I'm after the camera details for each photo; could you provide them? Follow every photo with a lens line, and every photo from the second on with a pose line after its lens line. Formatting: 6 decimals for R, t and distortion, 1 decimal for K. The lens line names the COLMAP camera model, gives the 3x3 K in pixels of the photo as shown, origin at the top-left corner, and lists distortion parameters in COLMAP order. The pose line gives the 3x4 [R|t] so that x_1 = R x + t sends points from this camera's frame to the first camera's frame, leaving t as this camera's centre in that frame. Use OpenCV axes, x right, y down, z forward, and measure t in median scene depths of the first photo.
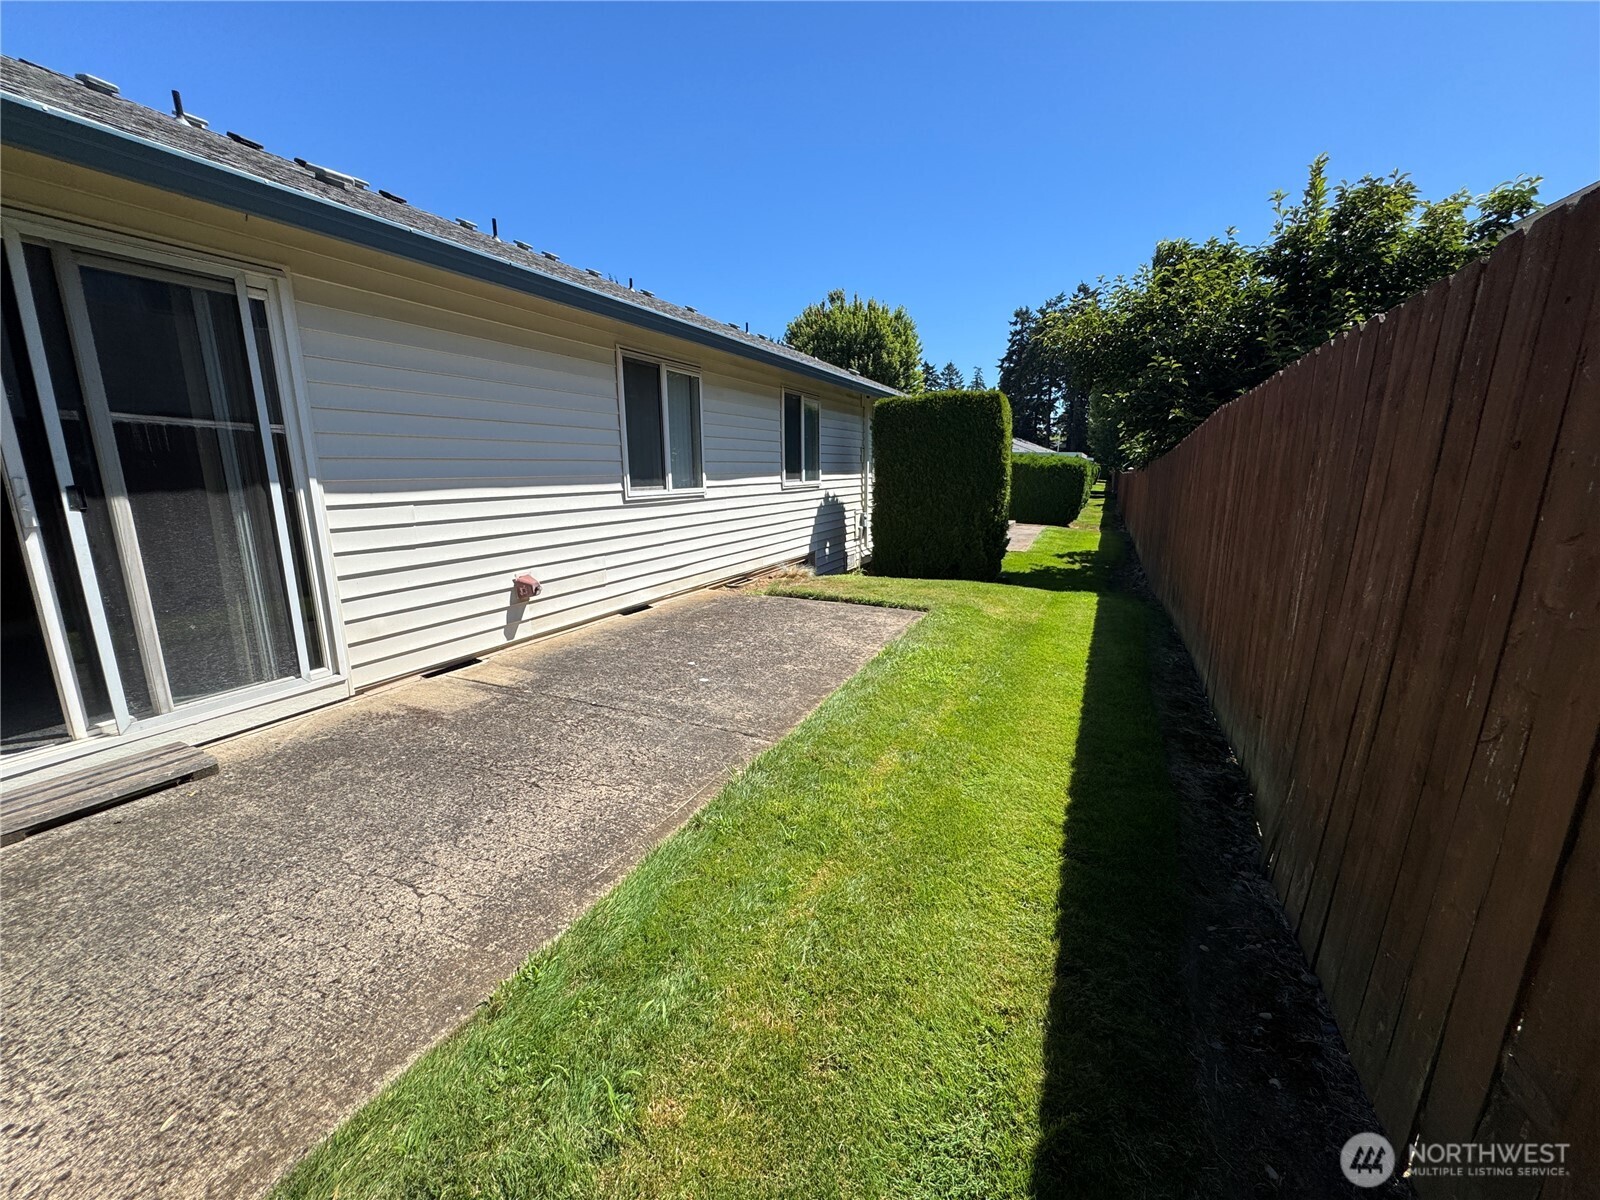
lens RADIAL K [[641.5, 0, 798.4], [0, 641.5, 597.7], [0, 0, 1]] dist [-0.002812, 0.000183]
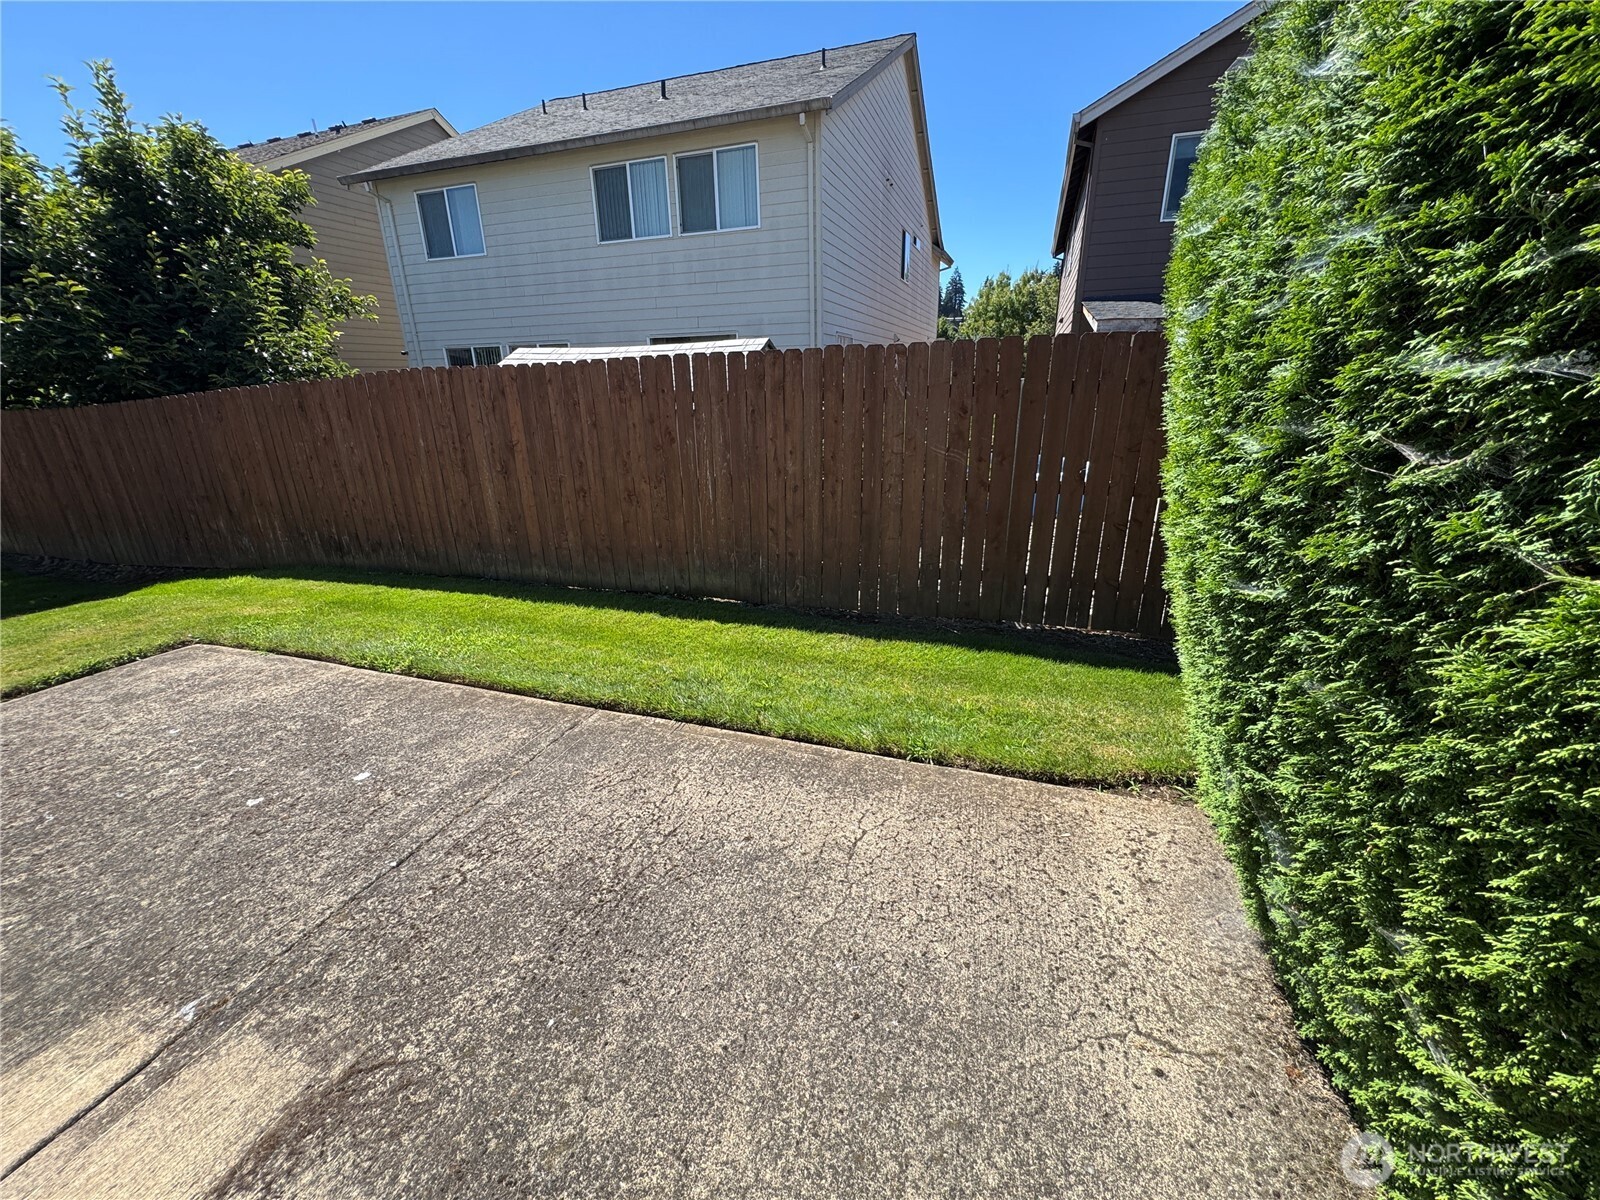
lens RADIAL K [[641.5, 0, 801.1], [0, 641.5, 604.1], [0, 0, 1]] dist [-0.002812, 0.000183]
pose [[-0.117105, -0.322397, 0.939333, -0.660454], [0.215705, 0.915004, 0.340938, -0.142647], [-0.969411, 0.242545, -0.037609, 0.455528]]
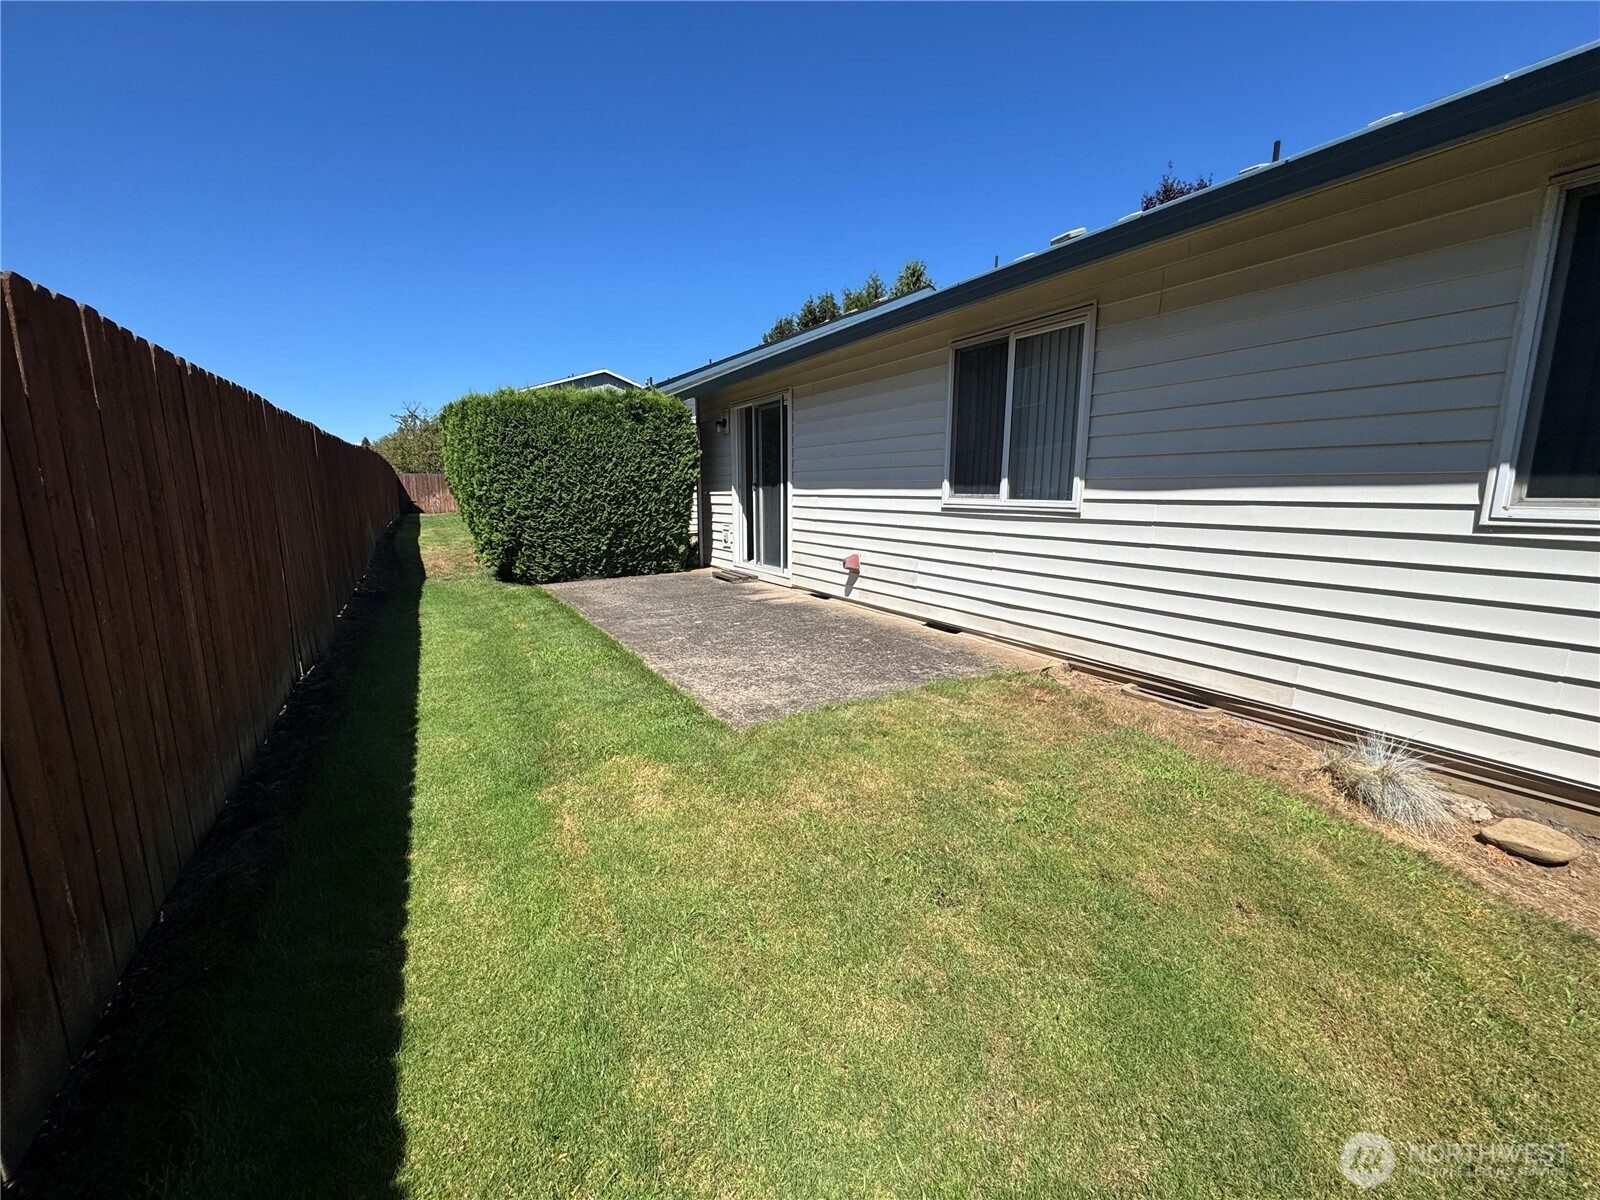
lens RADIAL K [[641.5, 0, 799.2], [0, 641.5, 595.3], [0, 0, 1]] dist [-0.002812, 0.000183]
pose [[-0.561692, 0.138362, -0.815695, 0.744375], [-0.164321, 0.947619, 0.273892, -0.300401], [0.810864, 0.287879, -0.509534, 1.603378]]
